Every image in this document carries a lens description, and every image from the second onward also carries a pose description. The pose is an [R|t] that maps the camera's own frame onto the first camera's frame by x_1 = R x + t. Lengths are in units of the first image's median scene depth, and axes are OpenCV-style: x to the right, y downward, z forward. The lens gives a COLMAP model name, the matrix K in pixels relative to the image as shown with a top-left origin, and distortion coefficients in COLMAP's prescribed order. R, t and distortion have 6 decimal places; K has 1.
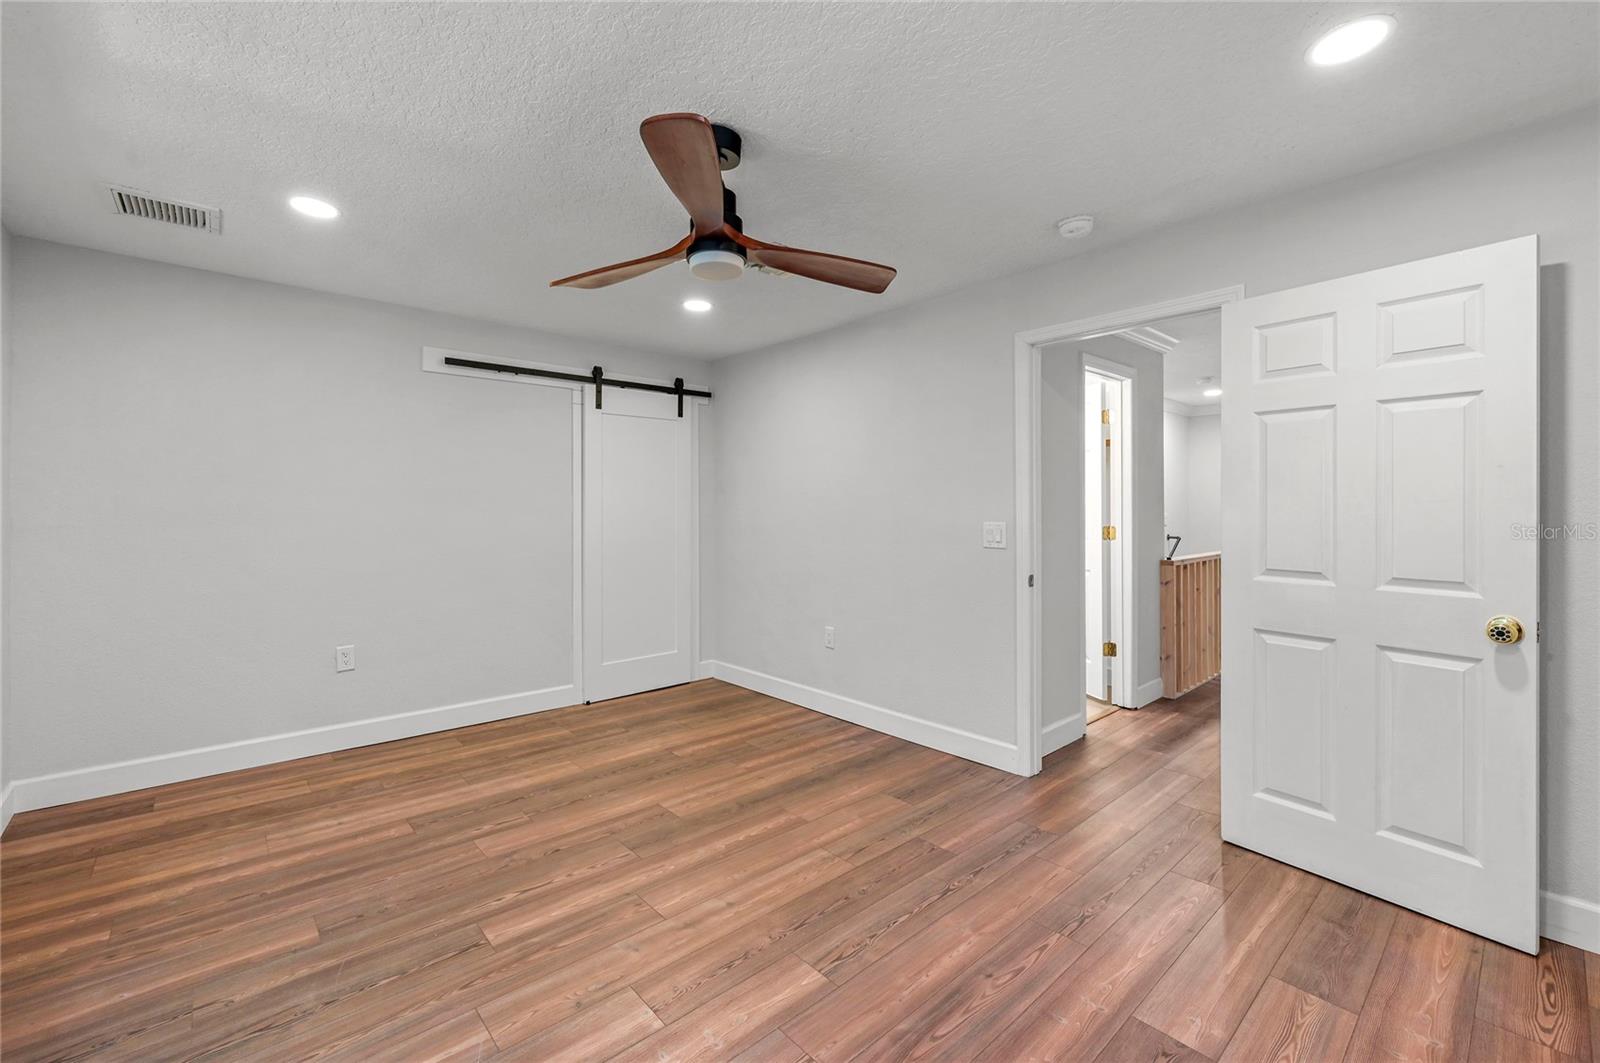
lens RADIAL K [[675.5, 0, 800.6], [0, 675.5, 500.8], [0, 0, 1]] dist [-0.001162, -0.000213]
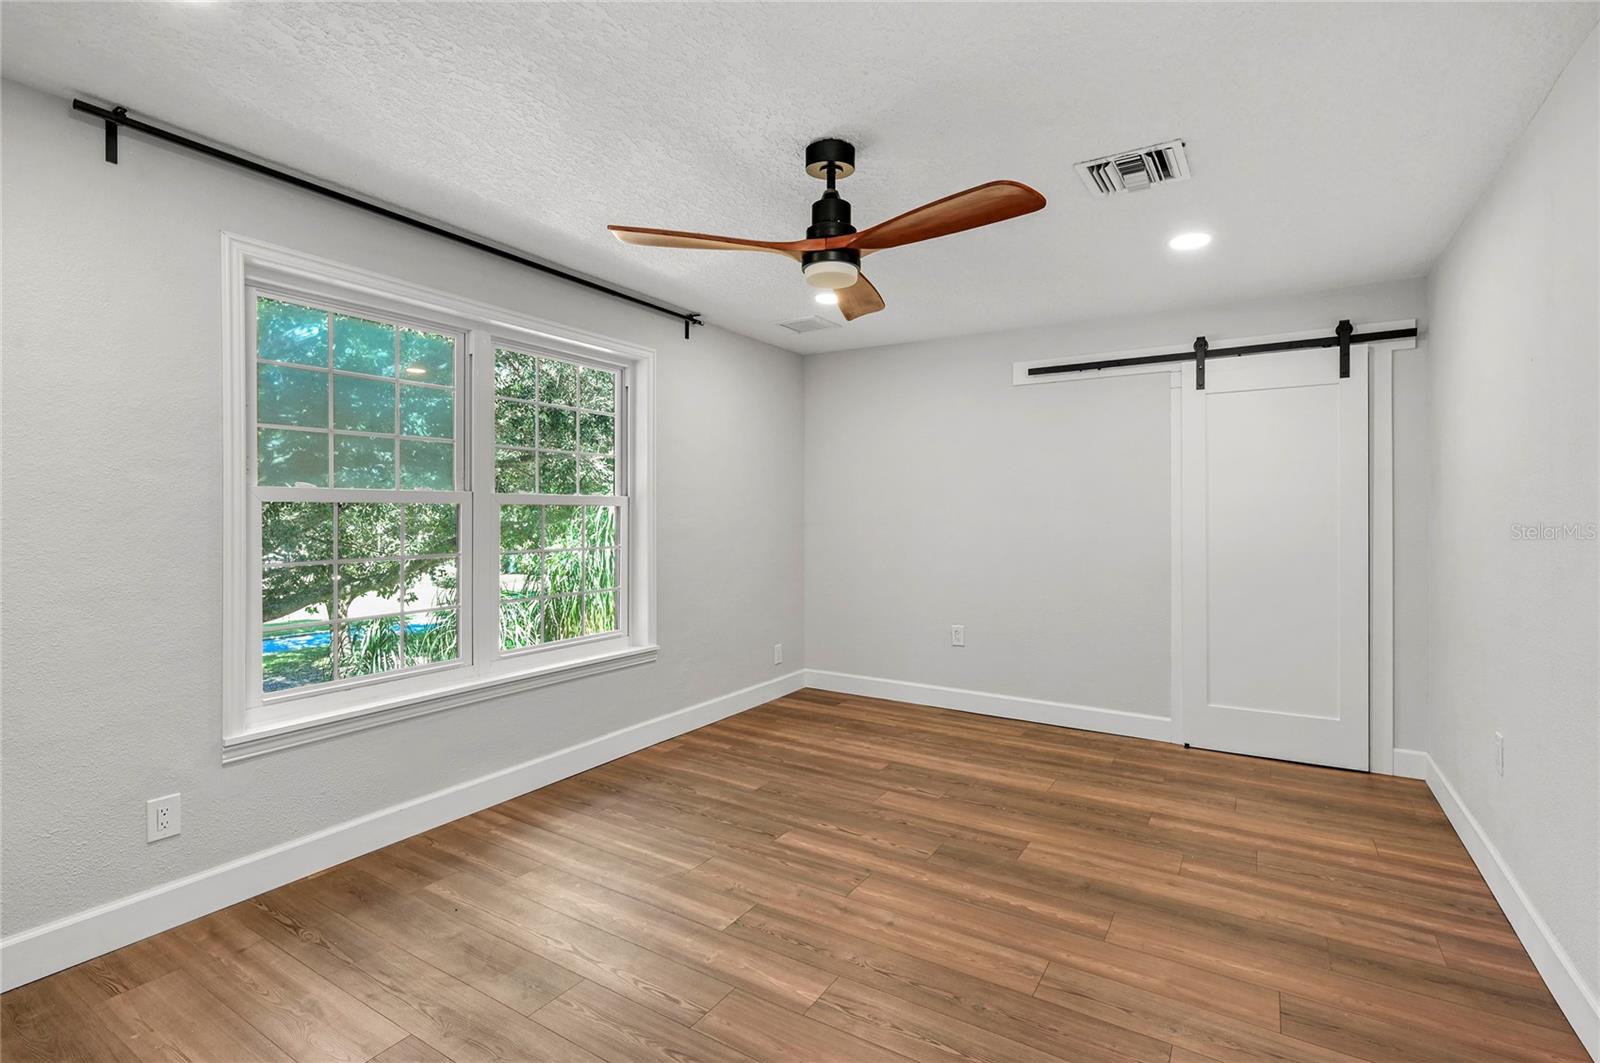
lens RADIAL K [[740.8, 0, 800.5], [0, 740.8, 527.7], [0, 0, 1]] dist [-0.001533, 0.000086]
pose [[0.278534, 0.020074, -0.960216, 0.633941], [0.010839, 0.999652, 0.024043, 0.004335], [0.960365, -0.017104, 0.278220, 0.435477]]
